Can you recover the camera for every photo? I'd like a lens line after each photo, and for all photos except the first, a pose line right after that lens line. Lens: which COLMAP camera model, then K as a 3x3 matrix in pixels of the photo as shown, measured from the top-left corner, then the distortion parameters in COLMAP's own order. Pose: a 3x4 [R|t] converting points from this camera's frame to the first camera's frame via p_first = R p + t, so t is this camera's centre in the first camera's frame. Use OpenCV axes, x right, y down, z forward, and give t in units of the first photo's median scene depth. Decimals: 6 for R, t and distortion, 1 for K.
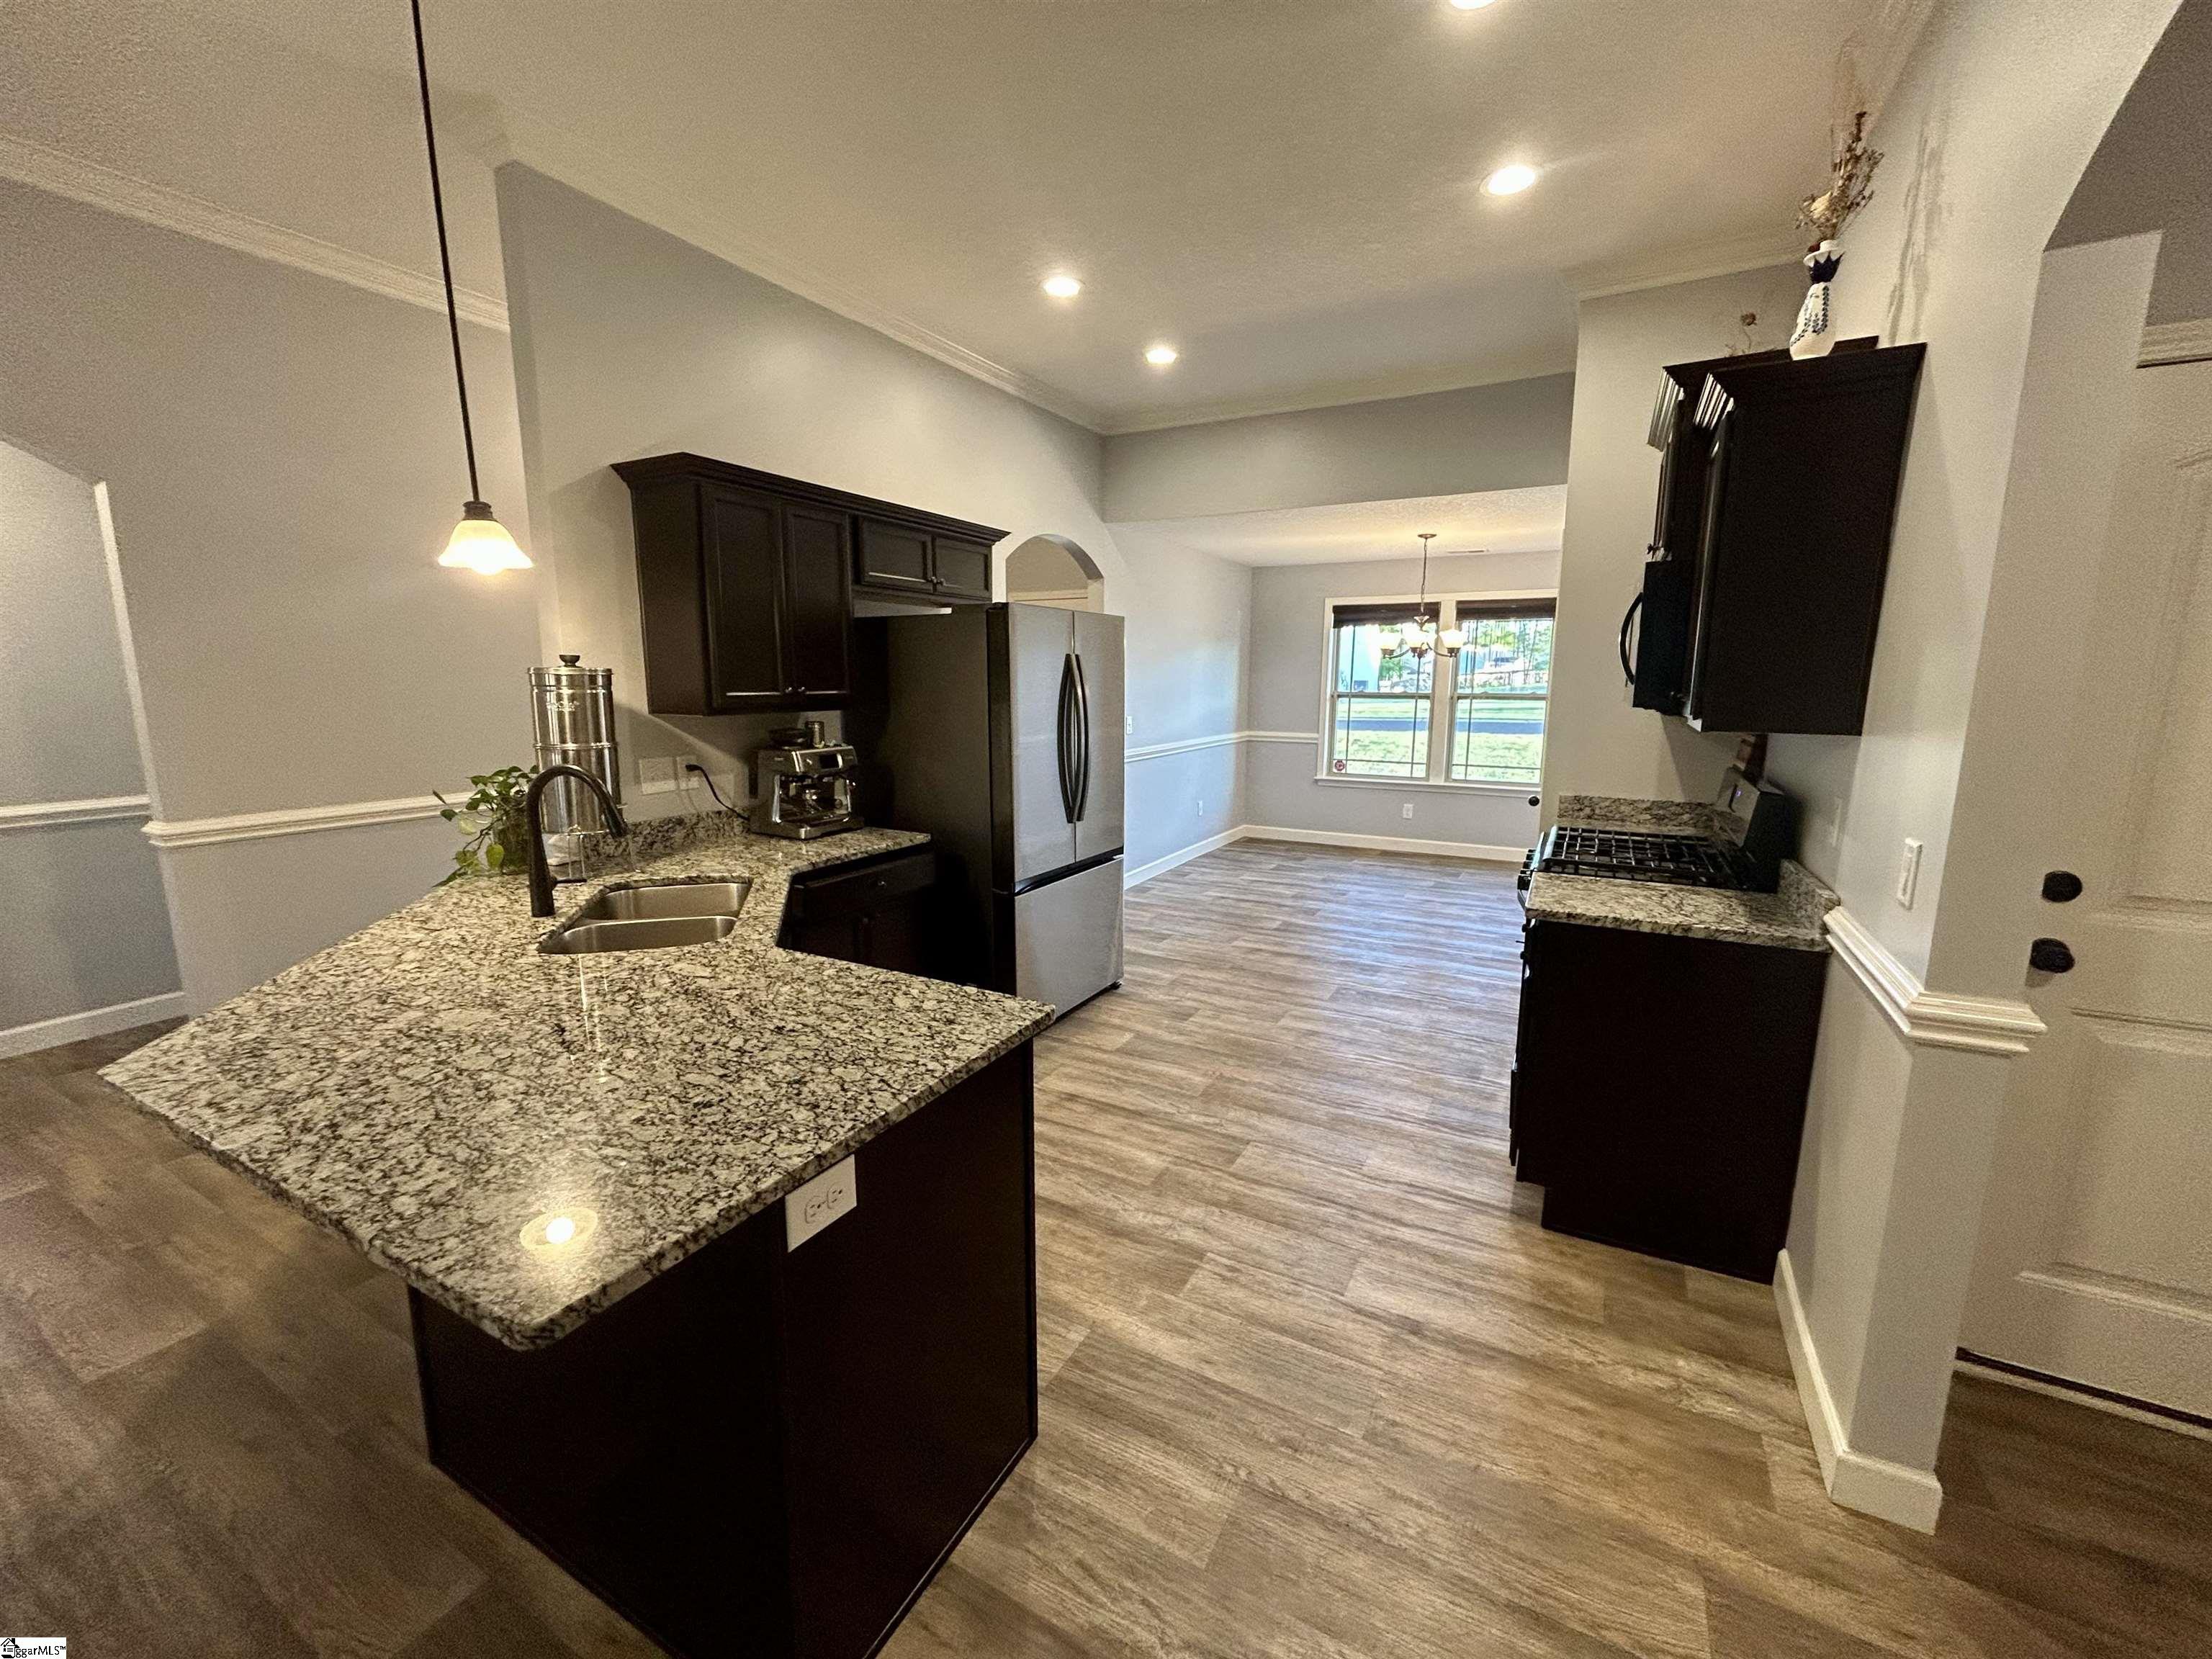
lens RADIAL K [[891.7, 0, 1102.9], [0, 891.7, 824.6], [0, 0, 1]] dist [0.000388, 0.000582]
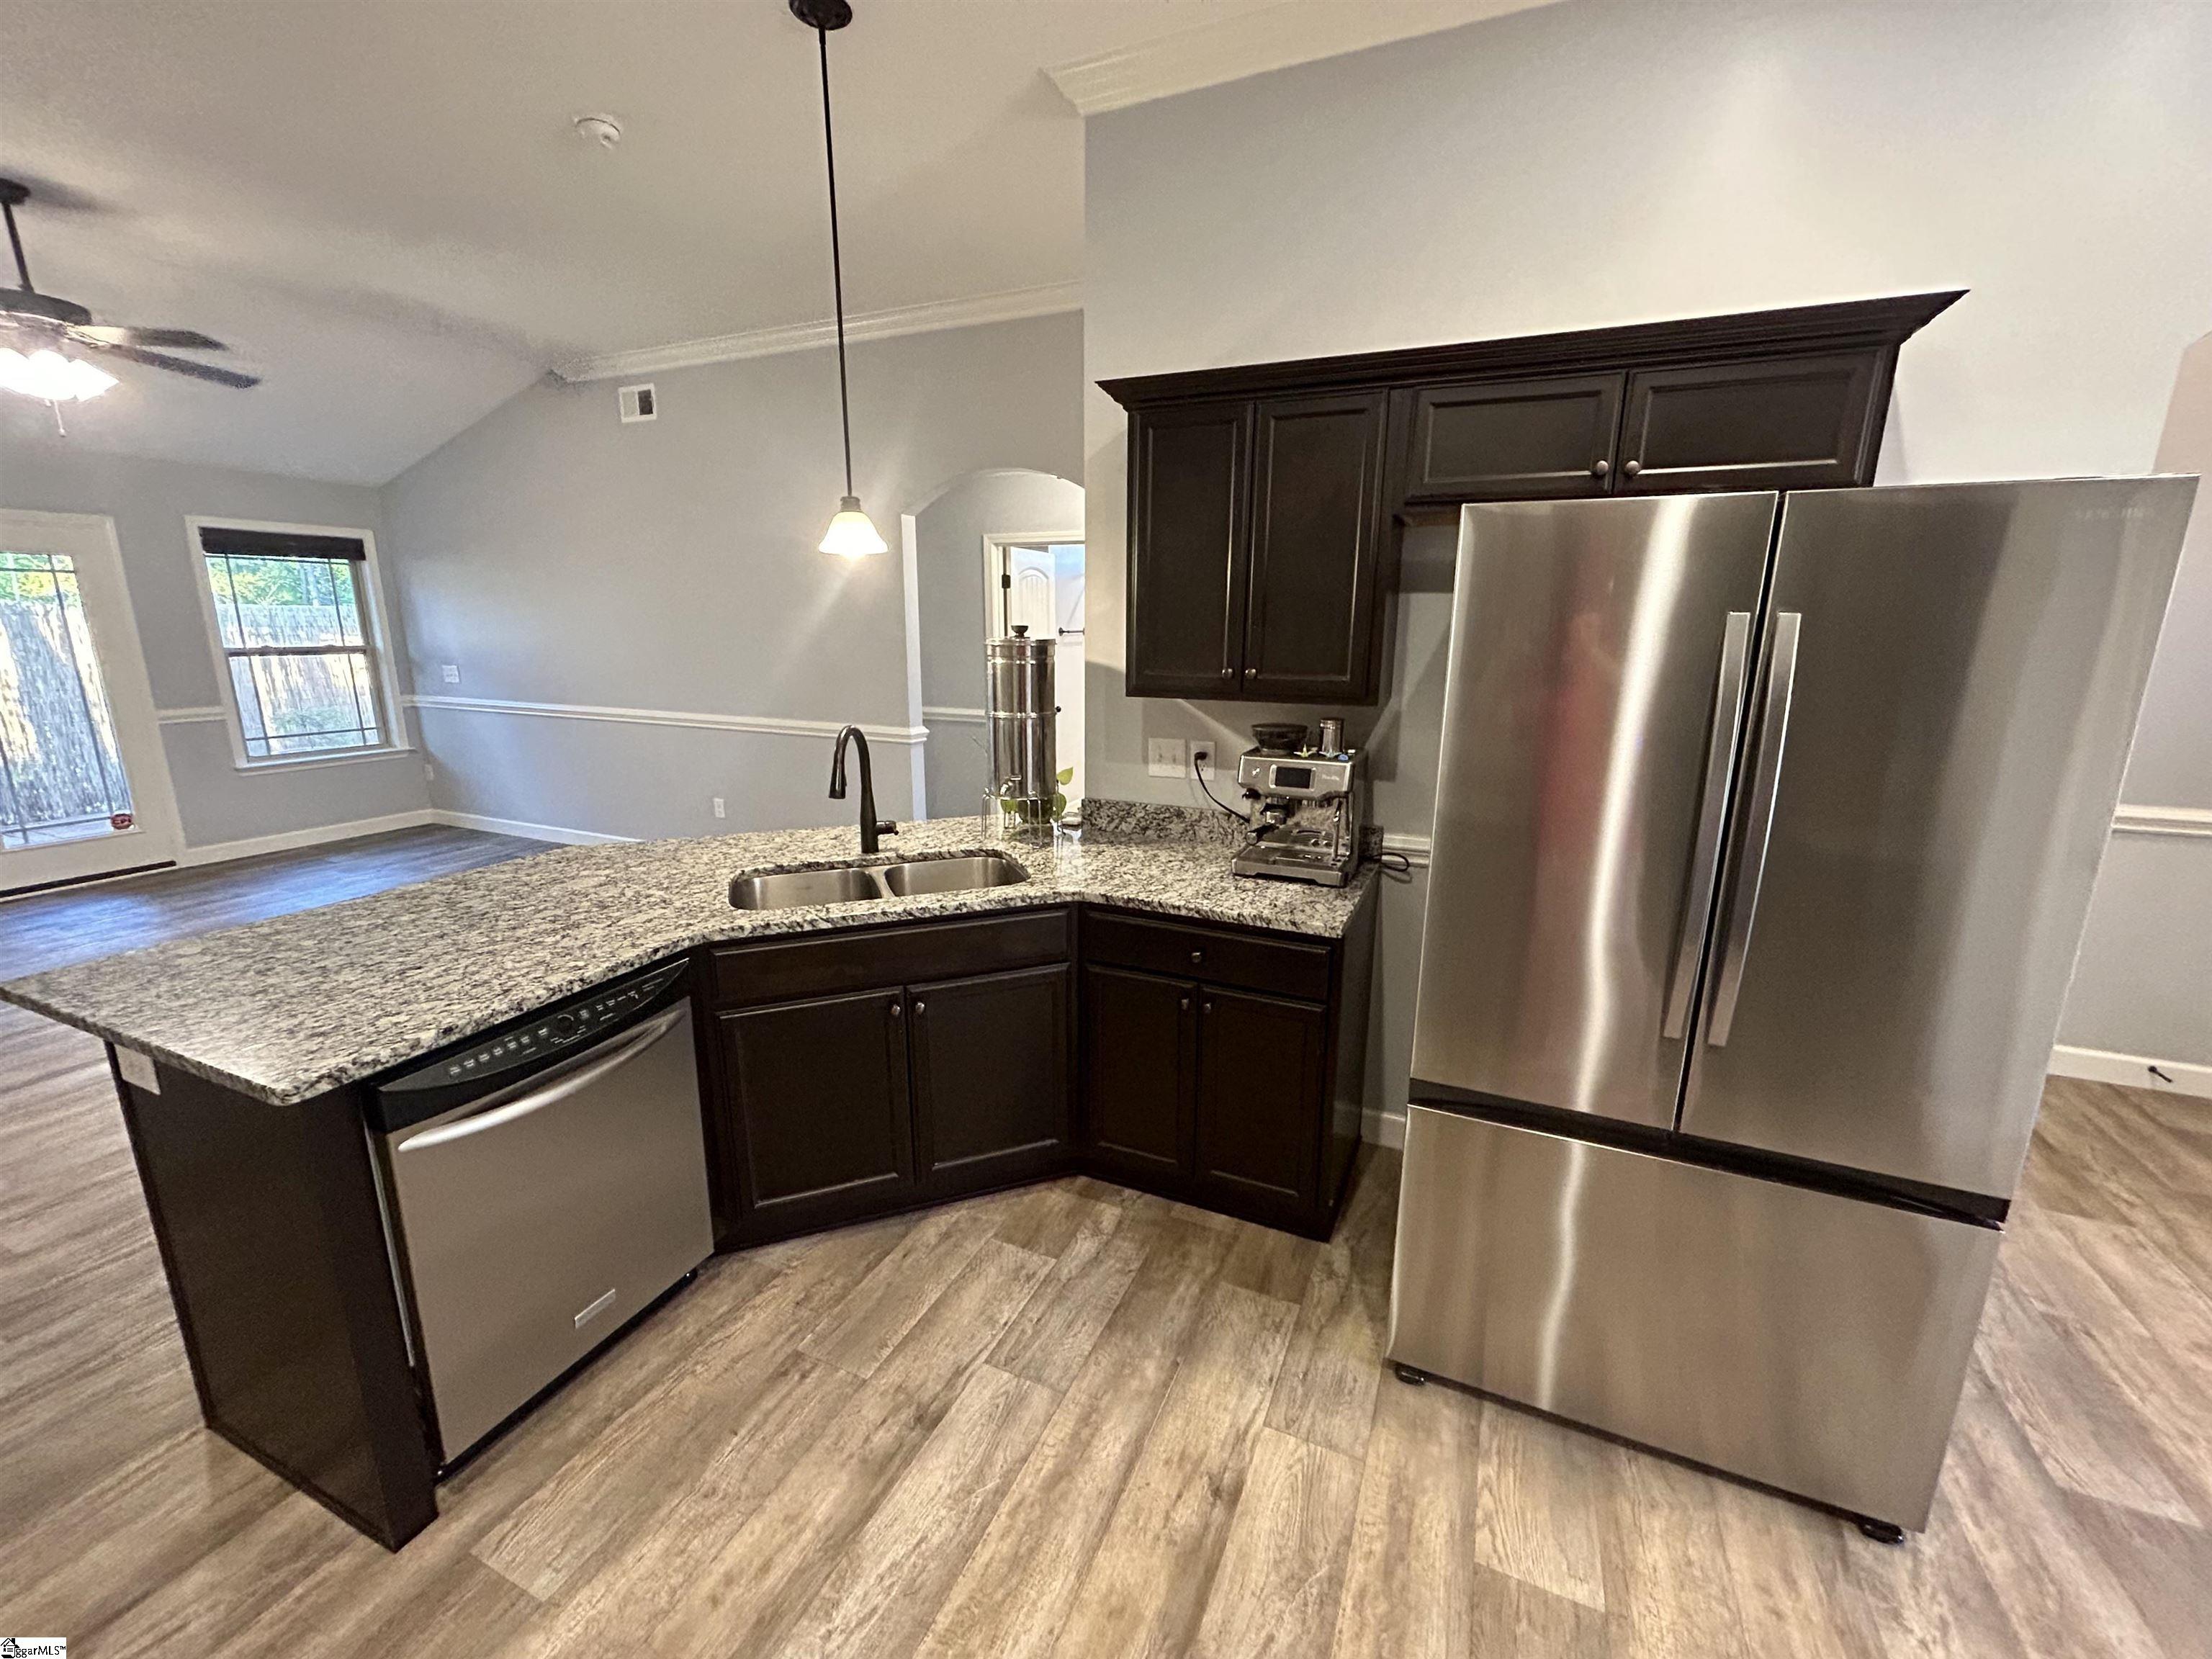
lens RADIAL K [[891.7, 0, 1113.8], [0, 891.7, 832.8], [0, 0, 1]] dist [0.000388, 0.000582]
pose [[0.088524, 0.226335, -0.970019, 0.179828], [-0.172646, 0.962589, 0.208846, -0.075513], [0.980998, 0.148982, 0.124288, 0.397593]]
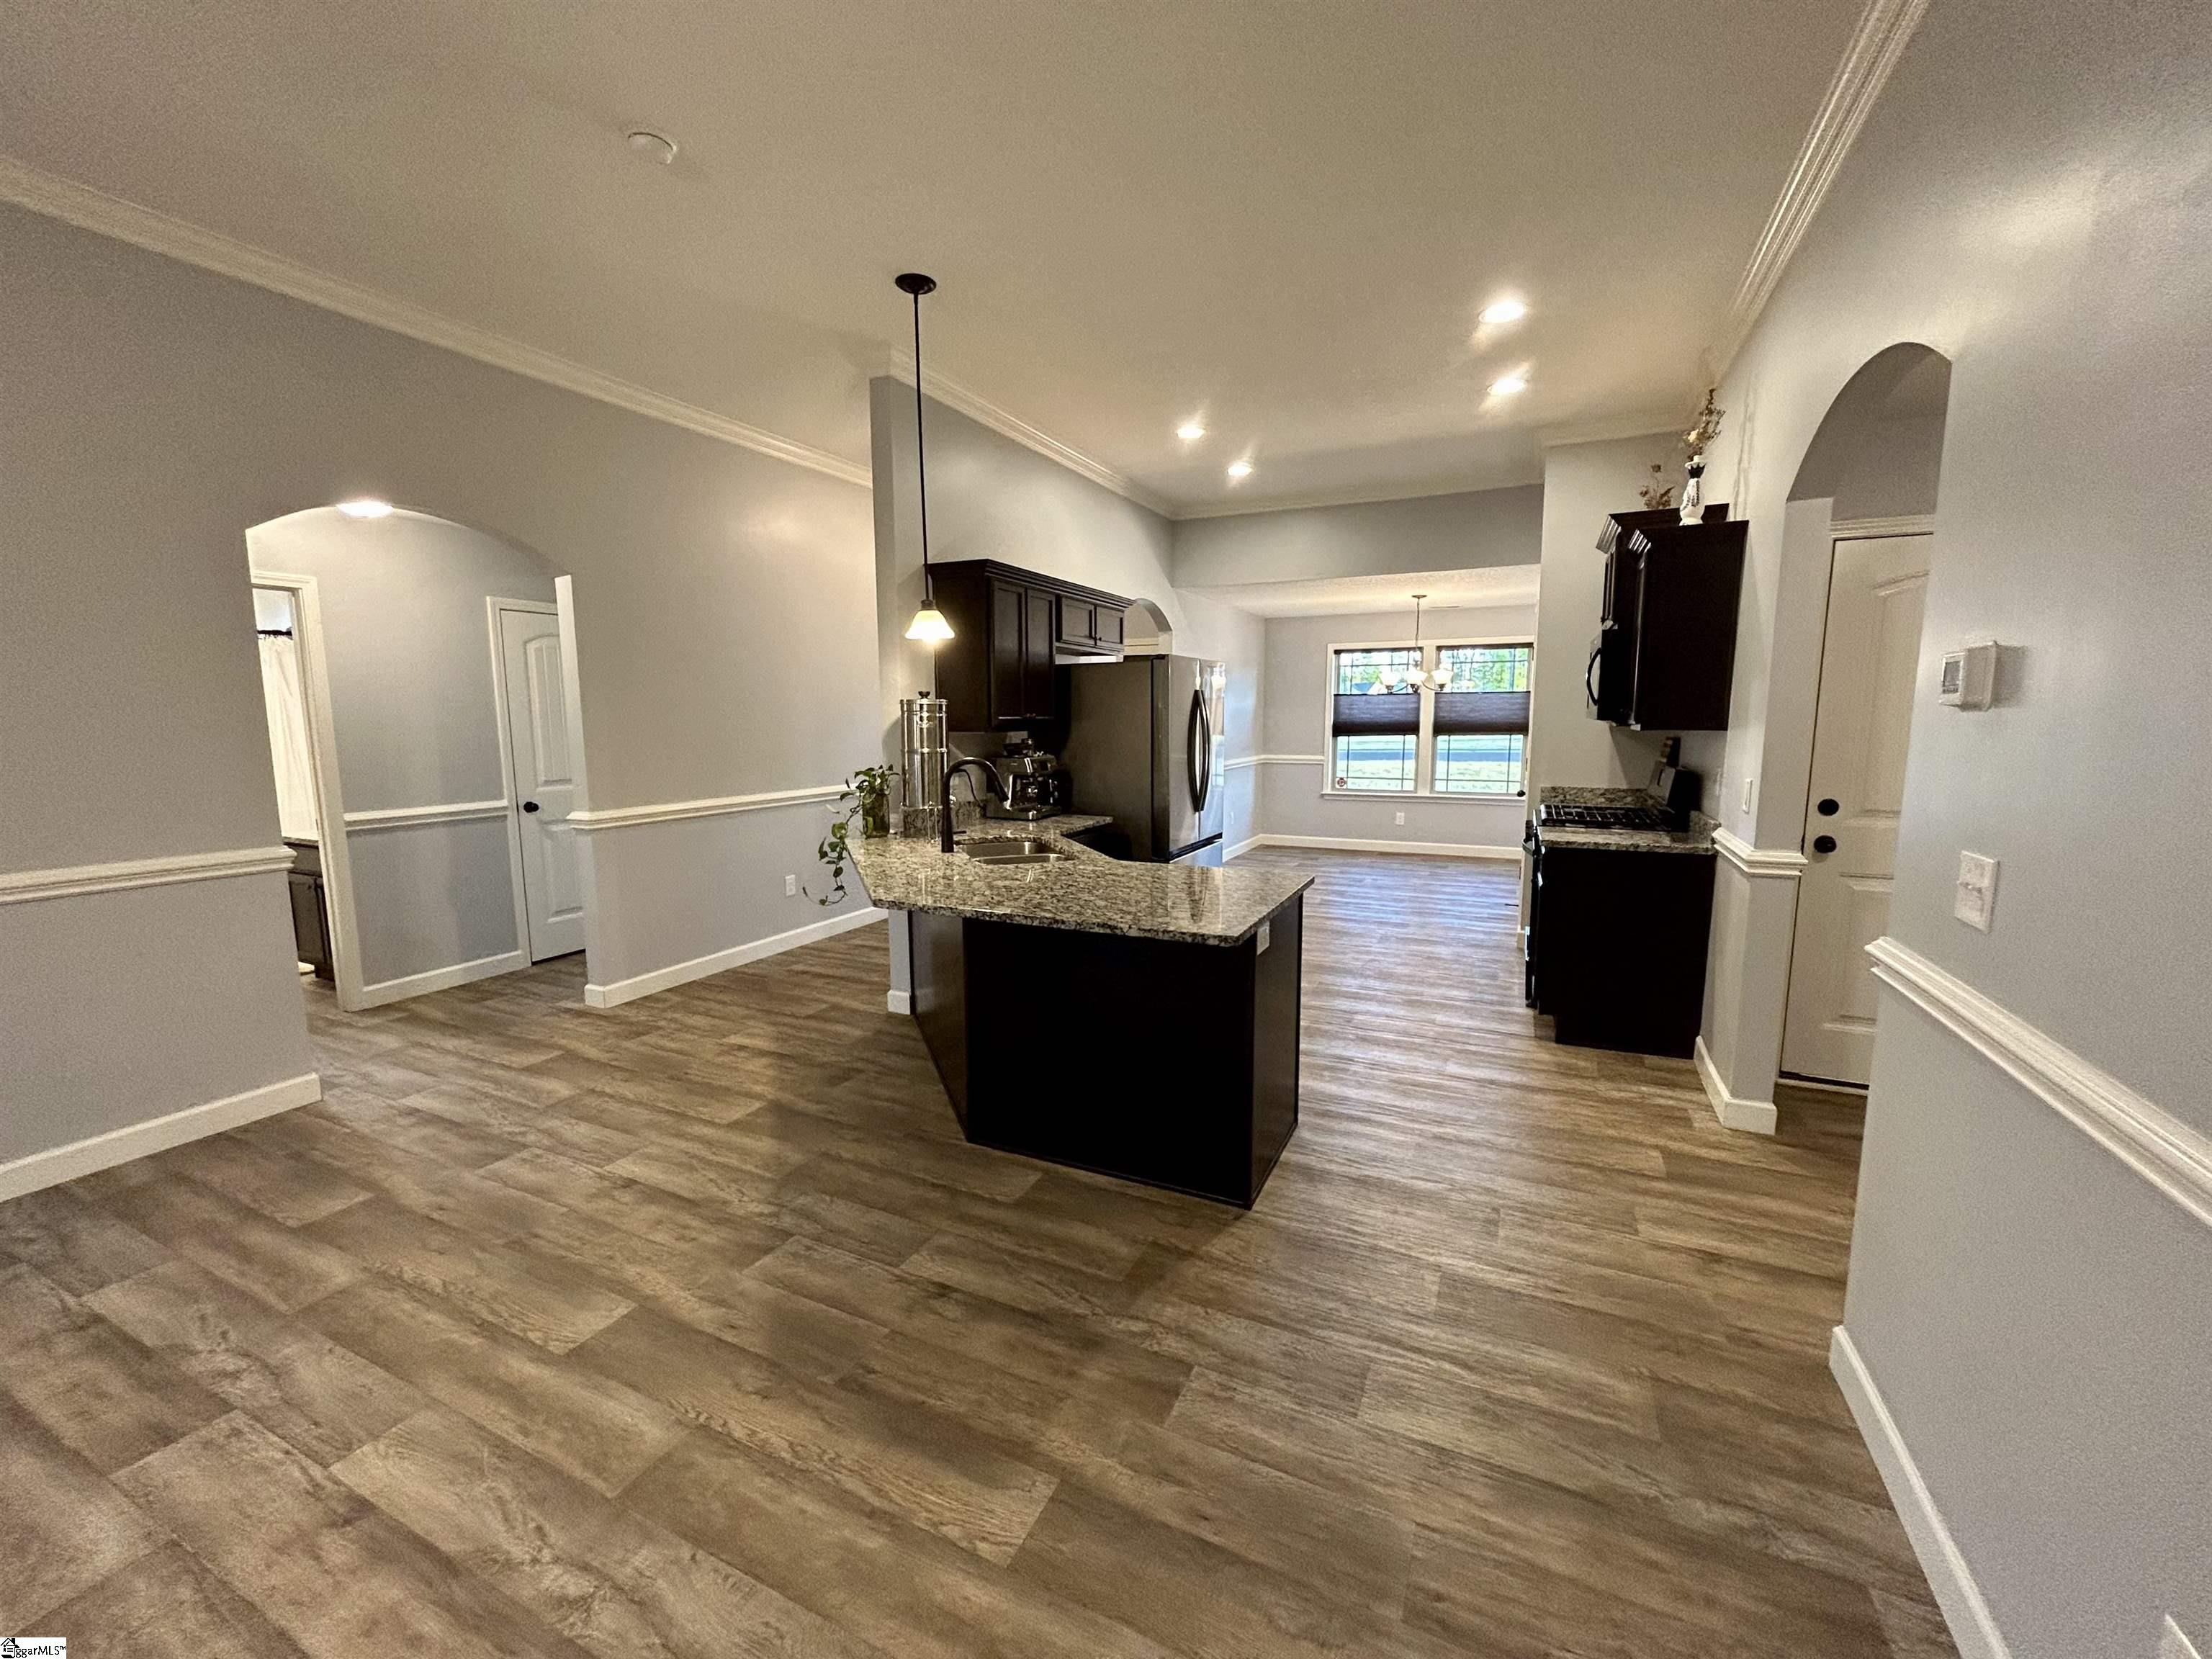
lens RADIAL K [[891.7, 0, 1104.5], [0, 891.7, 829.7], [0, 0, 1]] dist [0.000388, 0.000582]
pose [[0.998188, -0.015878, 0.058044, -0.452243], [0.017932, 0.999225, -0.035050, 0.125909], [-0.057443, 0.036028, 0.997699, -0.634843]]
